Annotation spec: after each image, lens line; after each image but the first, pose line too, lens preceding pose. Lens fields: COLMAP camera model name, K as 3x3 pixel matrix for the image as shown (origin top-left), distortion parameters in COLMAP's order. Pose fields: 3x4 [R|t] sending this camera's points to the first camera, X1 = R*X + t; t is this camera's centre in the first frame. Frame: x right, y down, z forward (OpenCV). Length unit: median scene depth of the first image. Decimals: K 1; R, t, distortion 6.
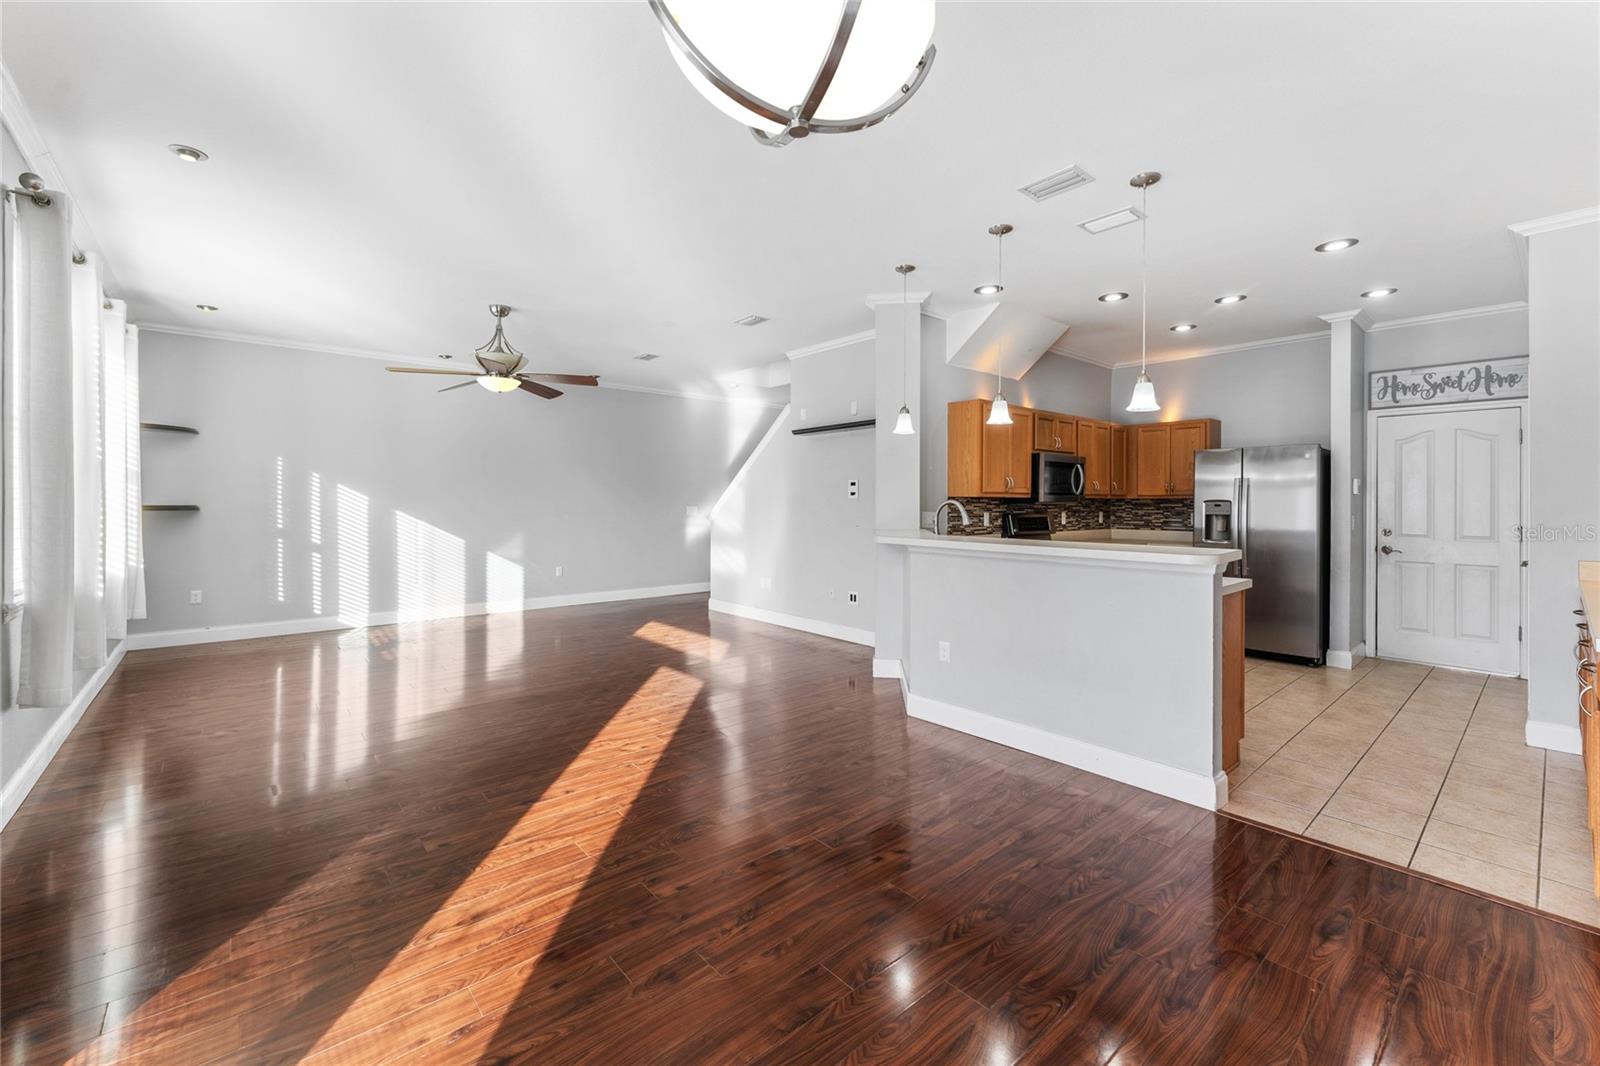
lens RADIAL K [[653.5, 0, 801.1], [0, 653.5, 501.7], [0, 0, 1]] dist [0.000871, -0.000026]
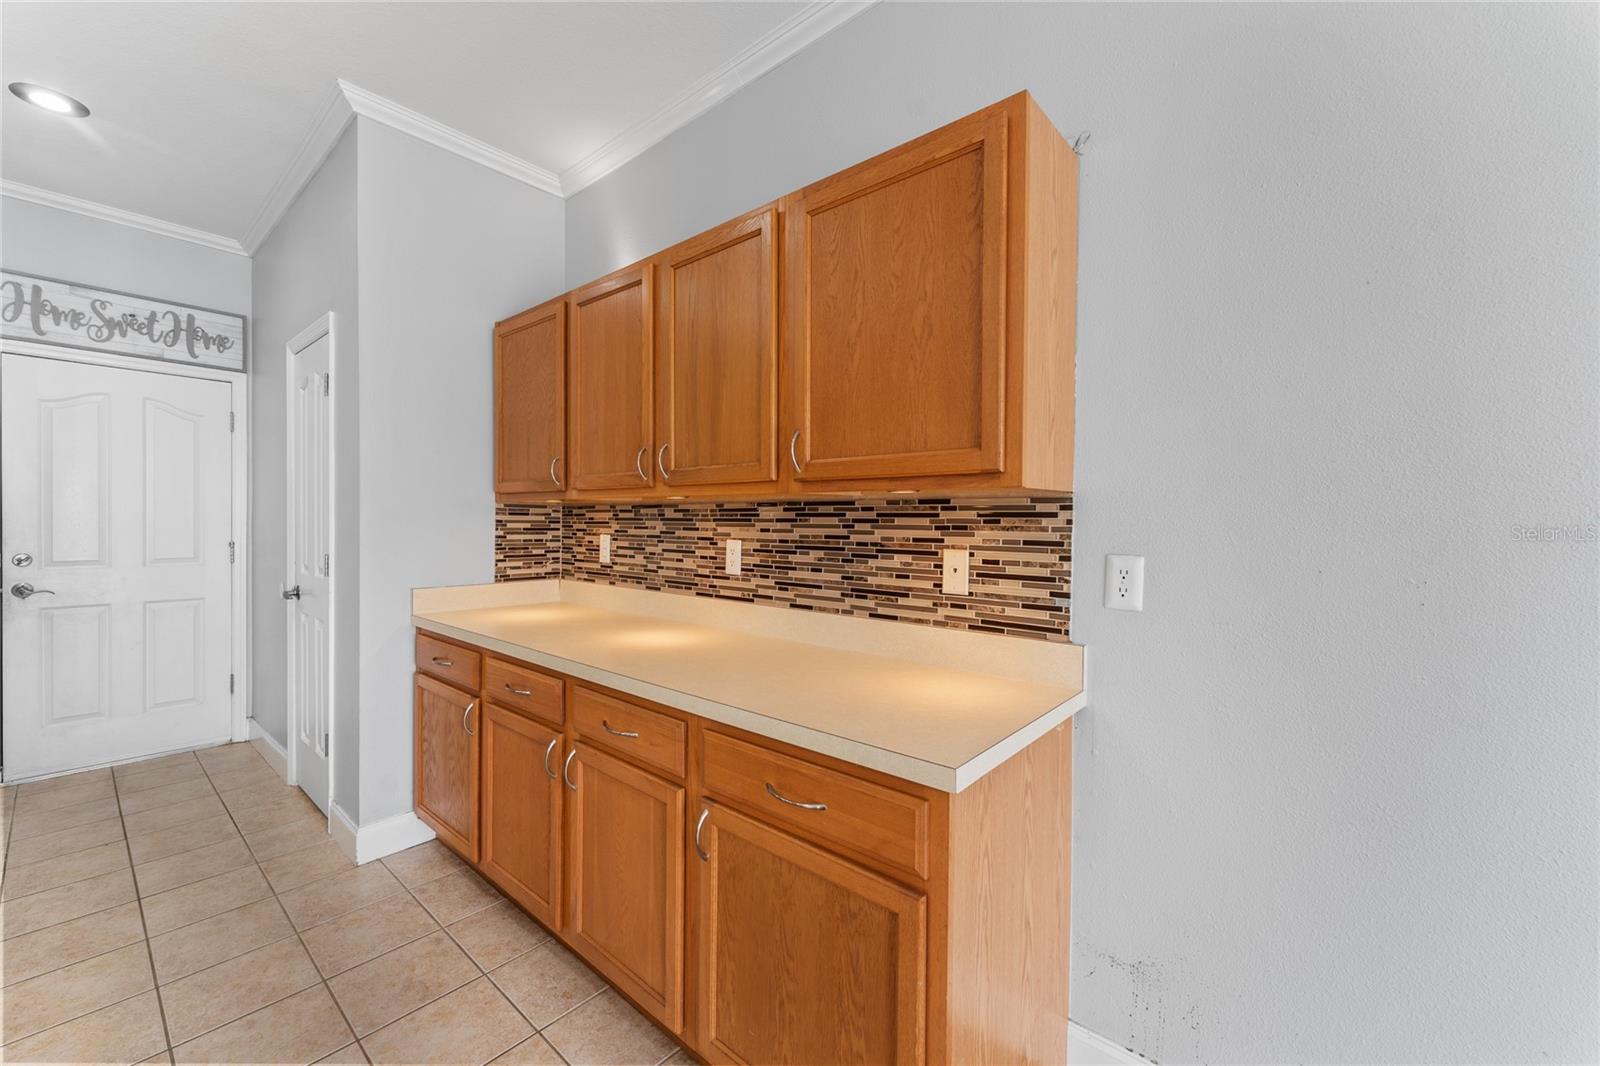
lens RADIAL K [[633.7, 0, 799.8], [0, 633.7, 529.4], [0, 0, 1]] dist [0.000363, -0.000384]
pose [[-0.146660, -0.019371, 0.988997, 0.246256], [-0.012016, 0.999769, 0.017800, 0.002430], [-0.989114, -0.009273, -0.146859, 0.401420]]
